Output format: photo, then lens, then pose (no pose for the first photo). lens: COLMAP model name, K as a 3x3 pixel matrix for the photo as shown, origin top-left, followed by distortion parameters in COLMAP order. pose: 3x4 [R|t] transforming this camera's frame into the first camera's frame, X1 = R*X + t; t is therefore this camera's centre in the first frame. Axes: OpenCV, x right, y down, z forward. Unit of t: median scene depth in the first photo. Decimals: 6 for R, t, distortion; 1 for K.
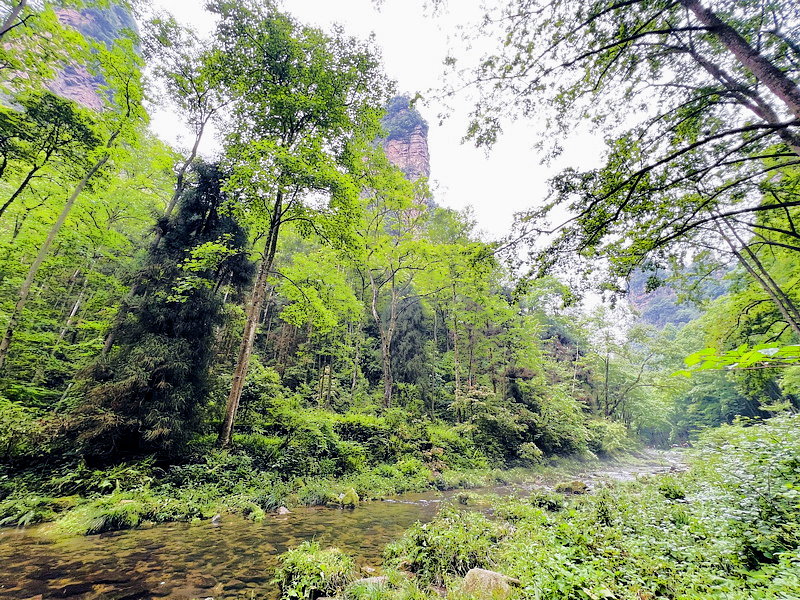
lens RADIAL K [[316.8, 0, 397.3], [0, 316.8, 297.1], [0, 0, 1]] dist [-0.001632, 0.000320]
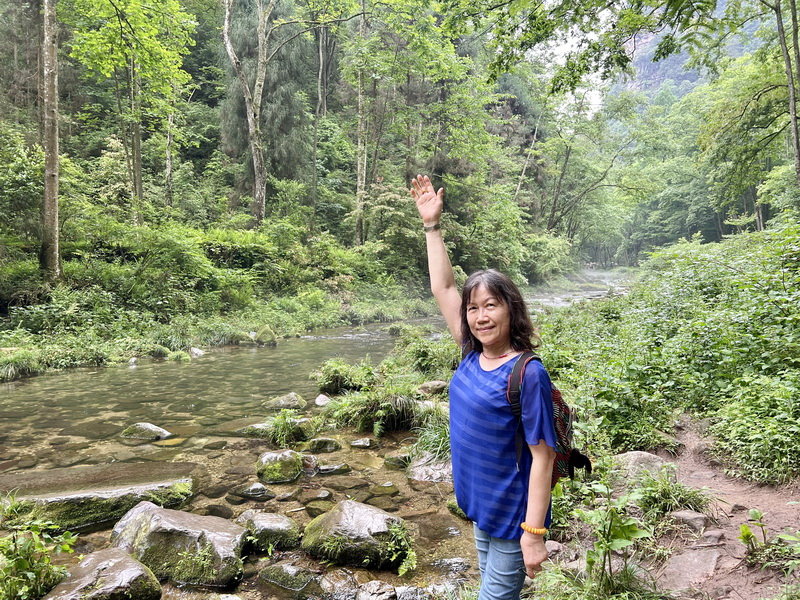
lens RADIAL K [[605.6, 0, 398.7], [0, 605.6, 301.2], [0, 0, 1]] dist [0.016889, -0.023286]
pose [[0.947331, -0.028431, 0.318991, -0.124837], [-0.126755, 0.881429, 0.454991, -0.069099], [-0.294104, -0.471461, 0.831401, -0.126251]]
